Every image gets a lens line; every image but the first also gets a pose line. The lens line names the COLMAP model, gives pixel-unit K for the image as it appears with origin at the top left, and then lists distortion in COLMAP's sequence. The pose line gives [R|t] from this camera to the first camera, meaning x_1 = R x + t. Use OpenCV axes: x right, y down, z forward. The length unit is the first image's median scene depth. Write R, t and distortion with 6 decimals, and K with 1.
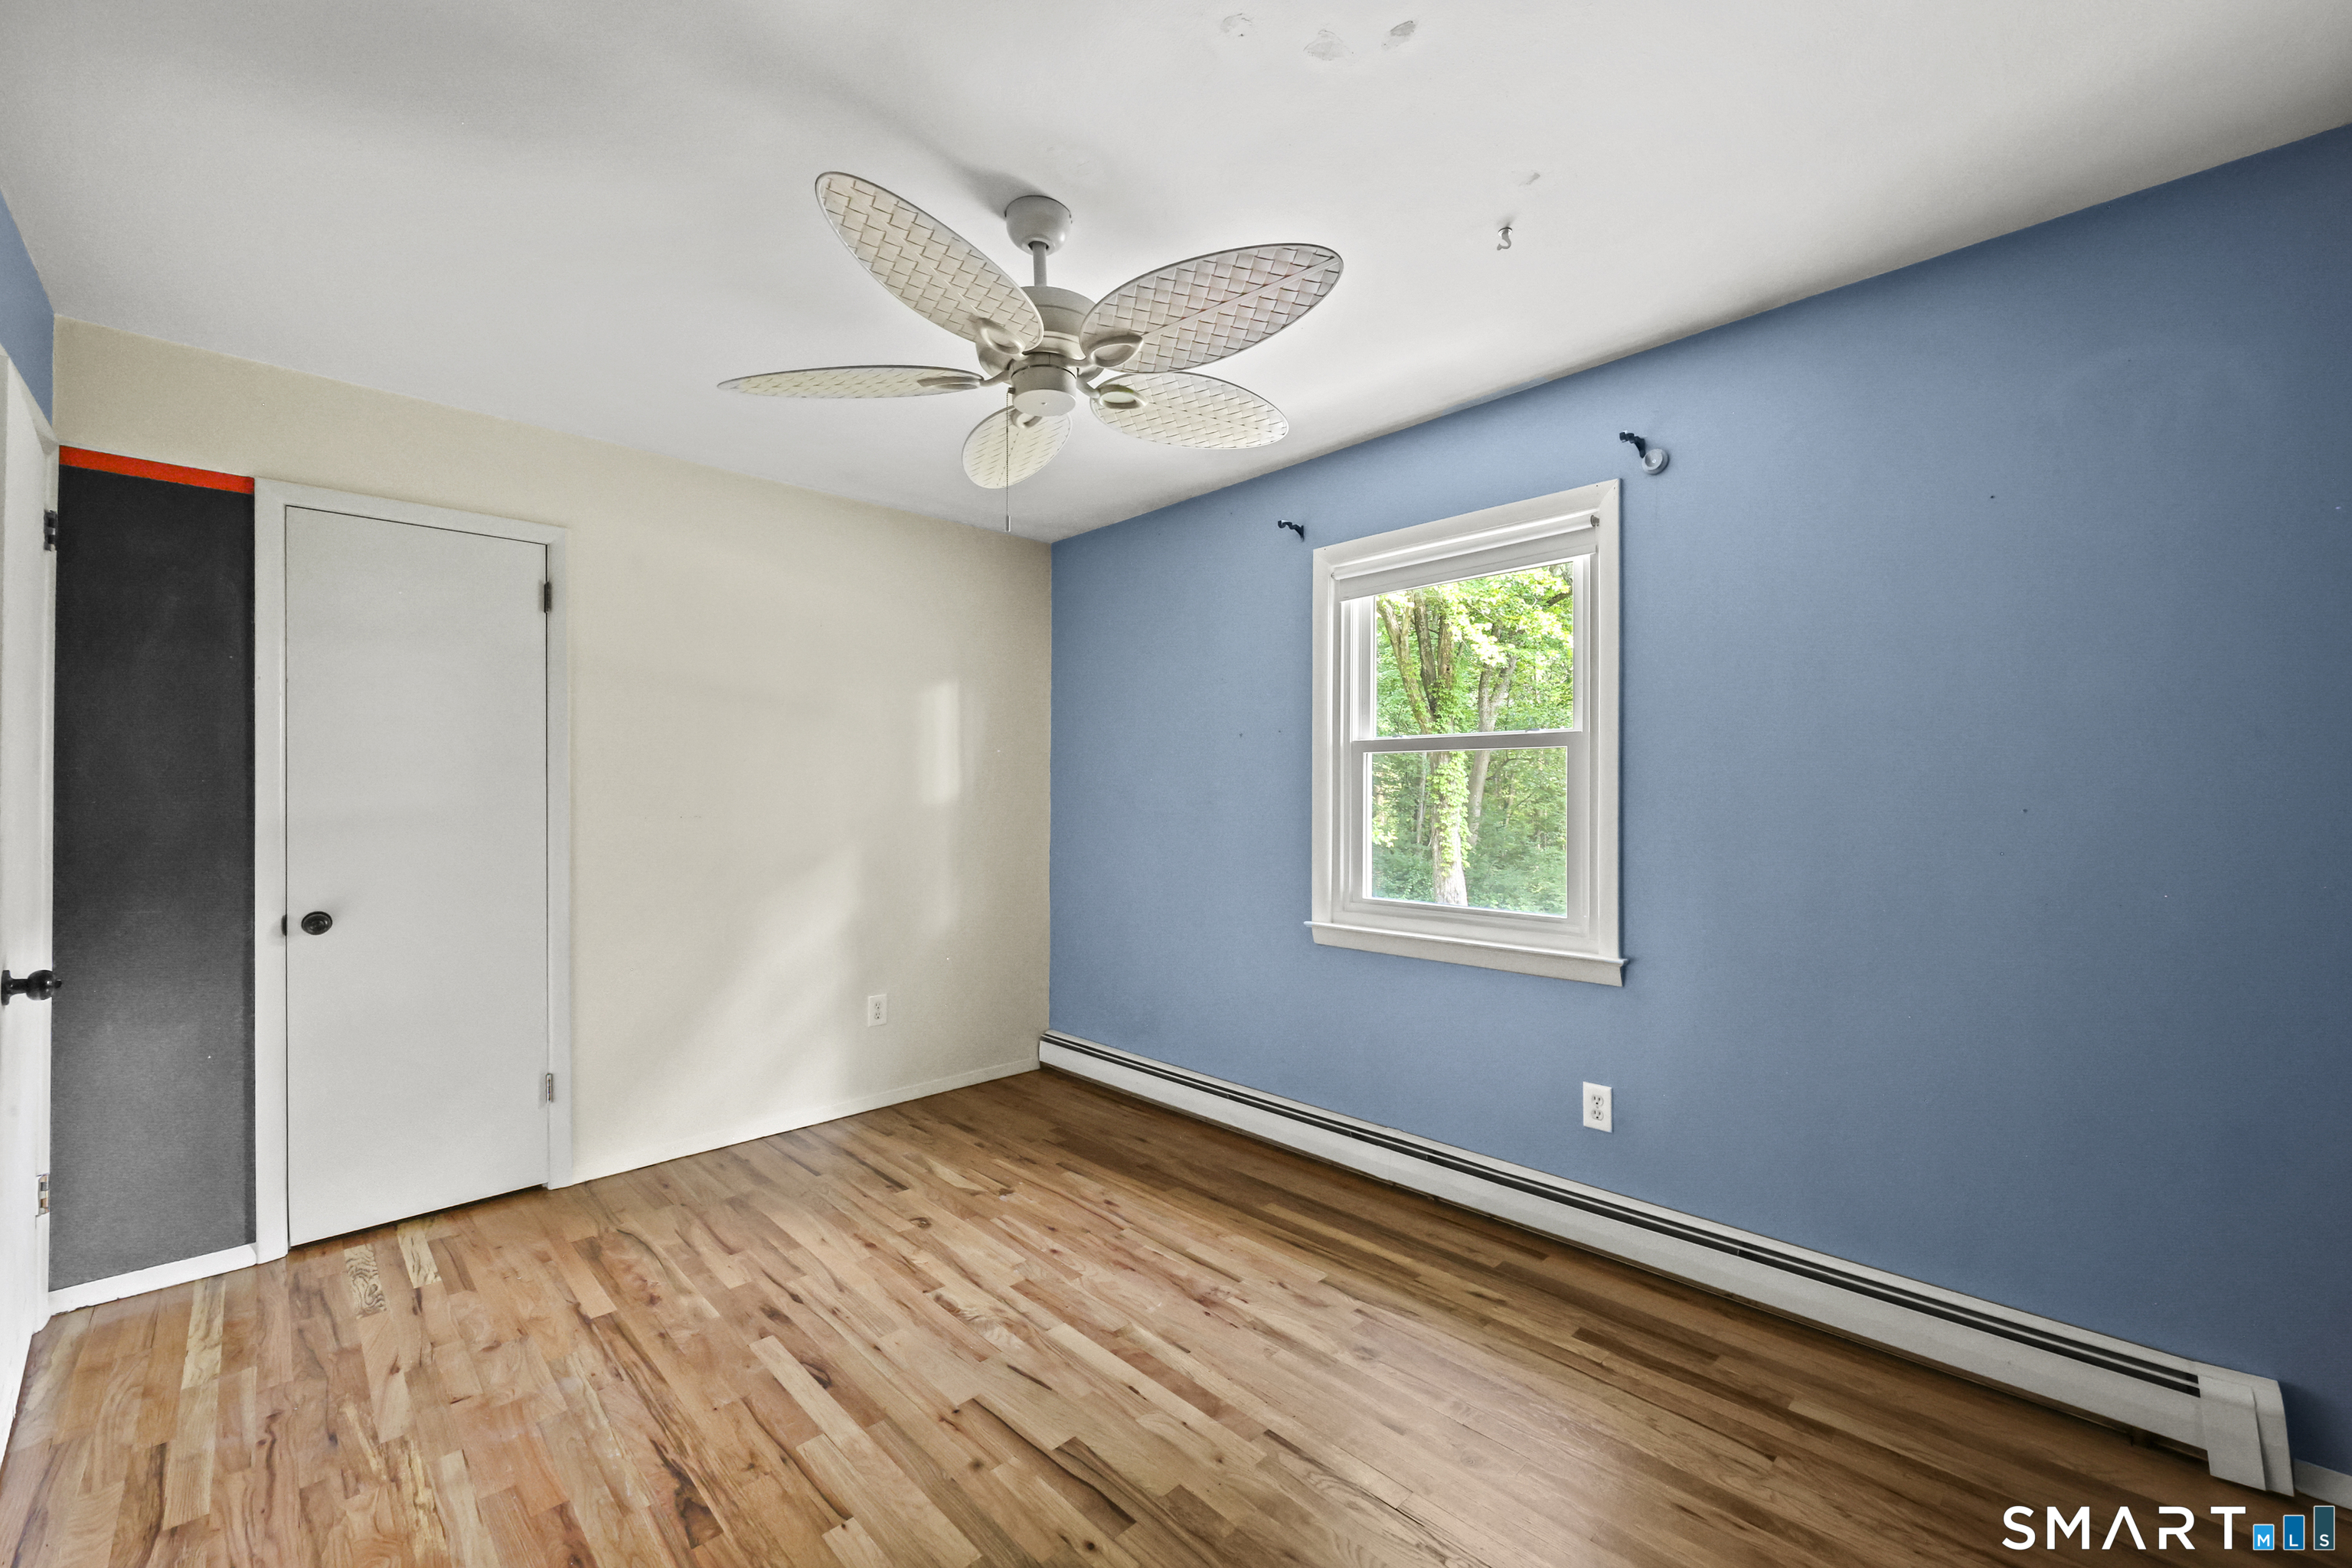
lens RADIAL K [[958.6, 0, 1163.1], [0, 958.6, 795.4], [0, 0, 1]] dist [-0.002798, 0.000895]
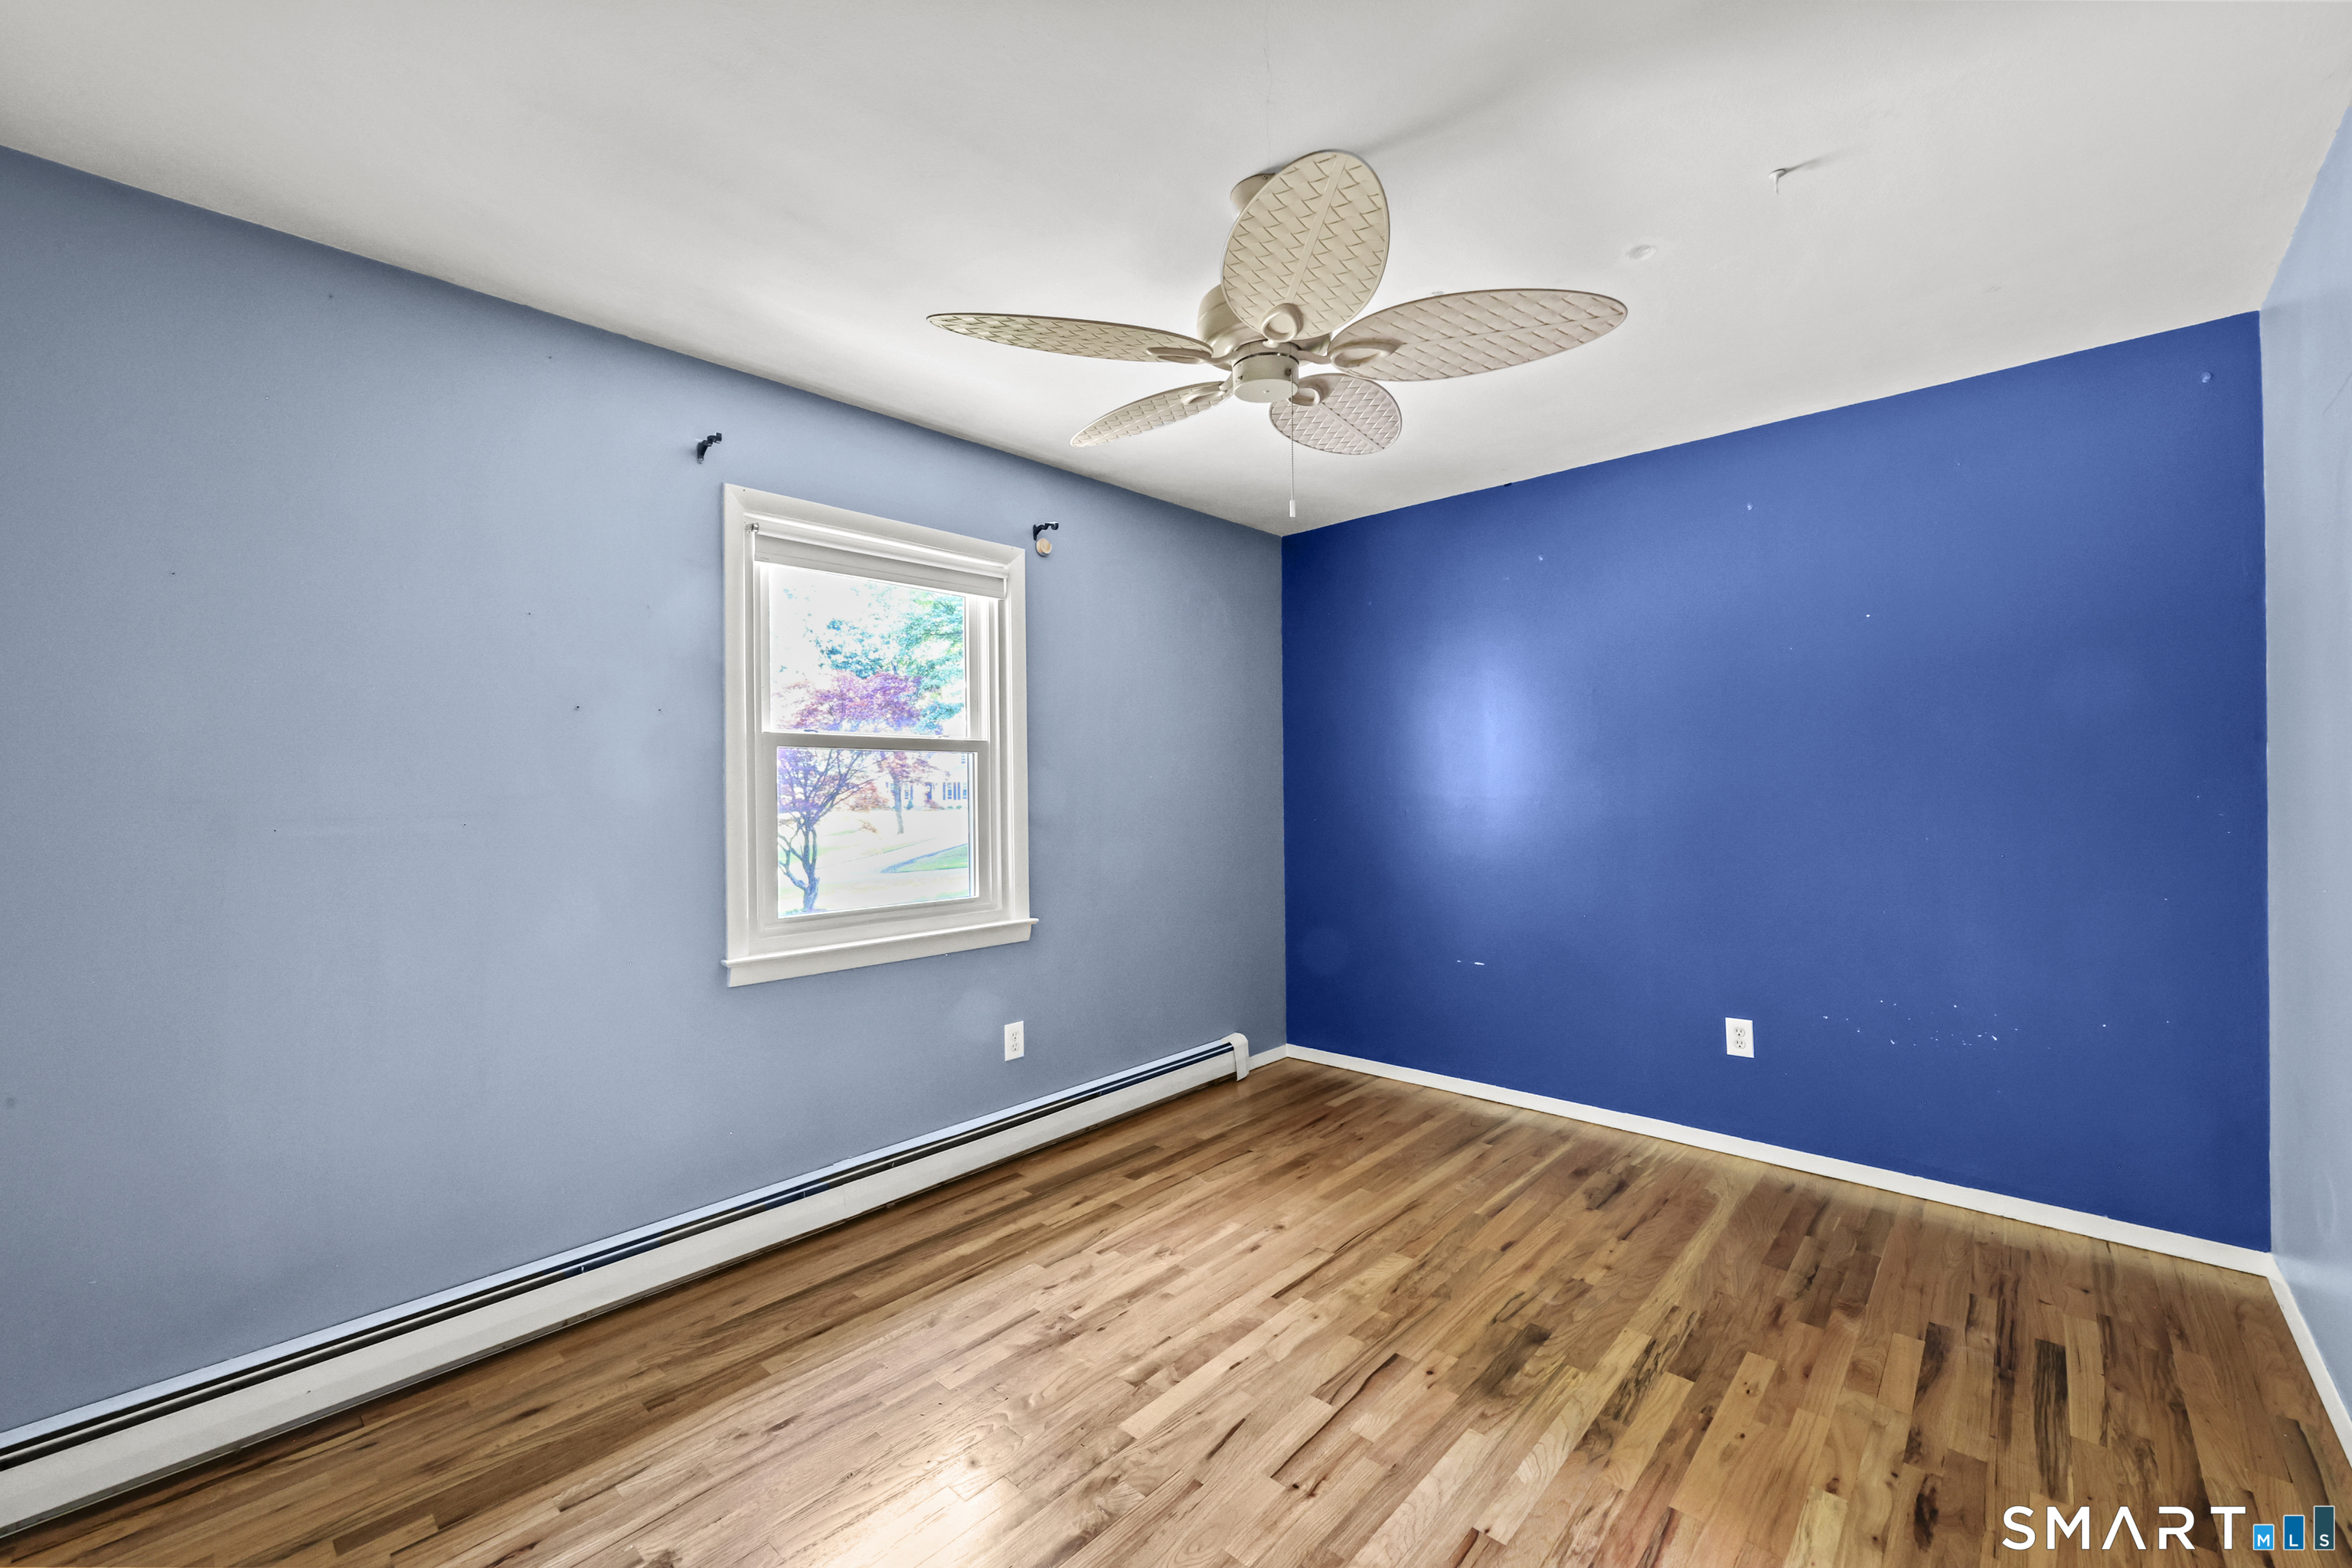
lens RADIAL K [[958.6, 0, 1181.2], [0, 958.6, 793.3], [0, 0, 1]] dist [-0.002798, 0.000895]
pose [[-0.080054, -0.000873, 0.996790, -0.833479], [0.016816, 0.999856, 0.002227, 0.000902], [-0.996649, 0.016940, -0.080028, 0.893735]]
